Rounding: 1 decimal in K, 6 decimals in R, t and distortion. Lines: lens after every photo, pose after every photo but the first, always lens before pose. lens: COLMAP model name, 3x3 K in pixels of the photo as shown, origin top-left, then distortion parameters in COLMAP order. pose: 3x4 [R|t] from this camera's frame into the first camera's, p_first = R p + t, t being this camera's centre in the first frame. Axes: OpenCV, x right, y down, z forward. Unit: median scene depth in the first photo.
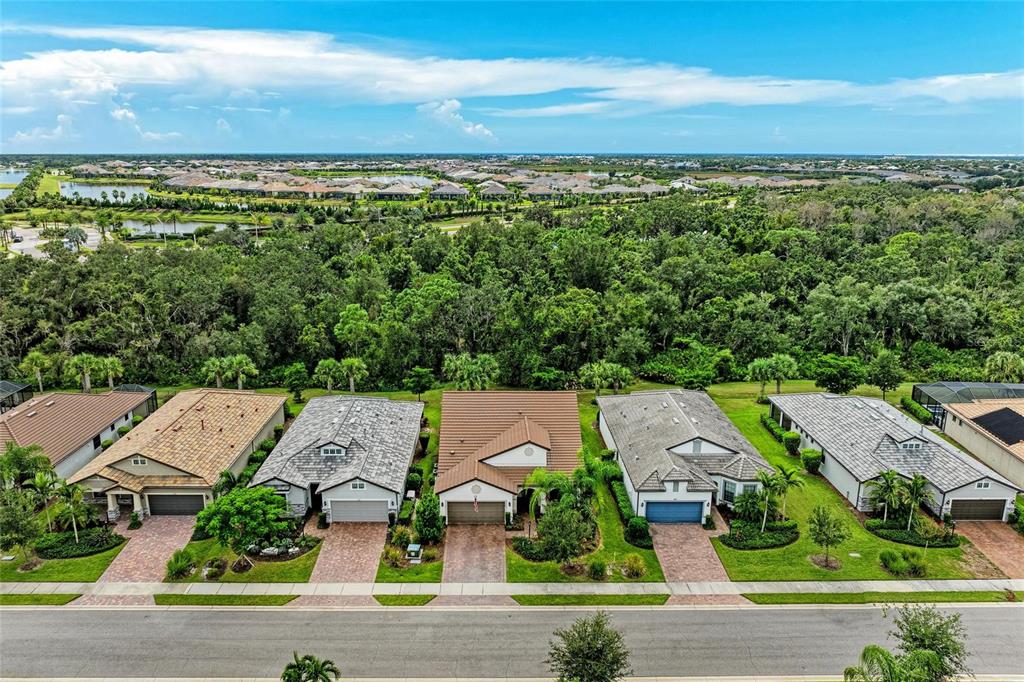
lens RADIAL K [[725.5, 0, 504.7], [0, 725.5, 340.7], [0, 0, 1]] dist [-0.047029, 0.030549]
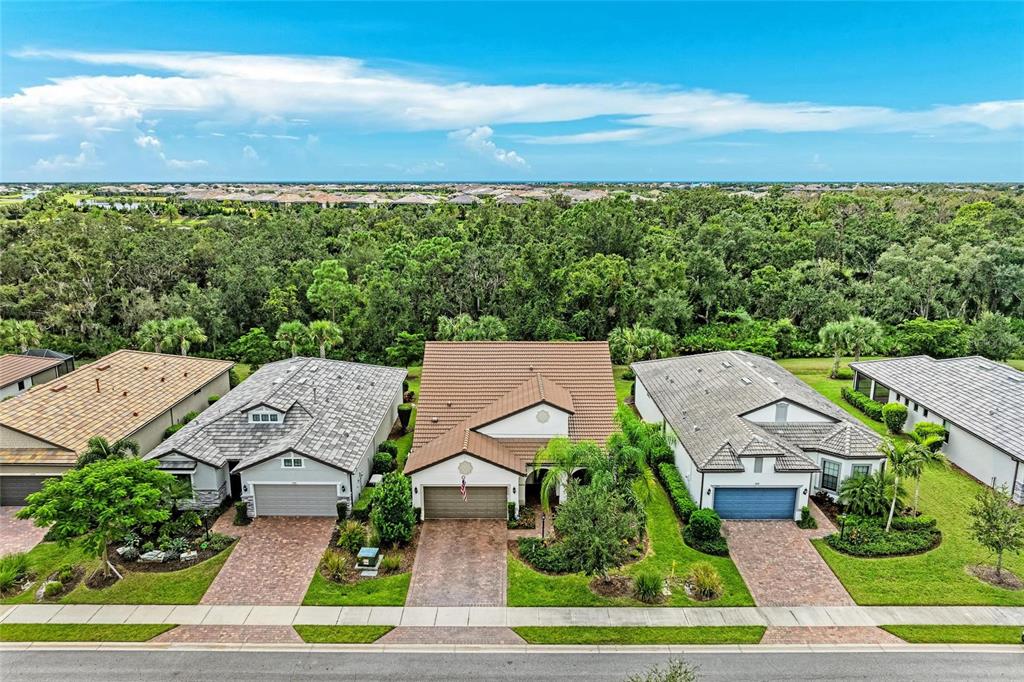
lens RADIAL K [[725.5, 0, 513.9], [0, 725.5, 337.4], [0, 0, 1]] dist [-0.047029, 0.030549]
pose [[0.999933, -0.000138, -0.011567, 0.013967], [-0.000215, 0.999532, -0.030591, 0.098843], [0.011566, 0.030591, 0.999465, 0.301183]]
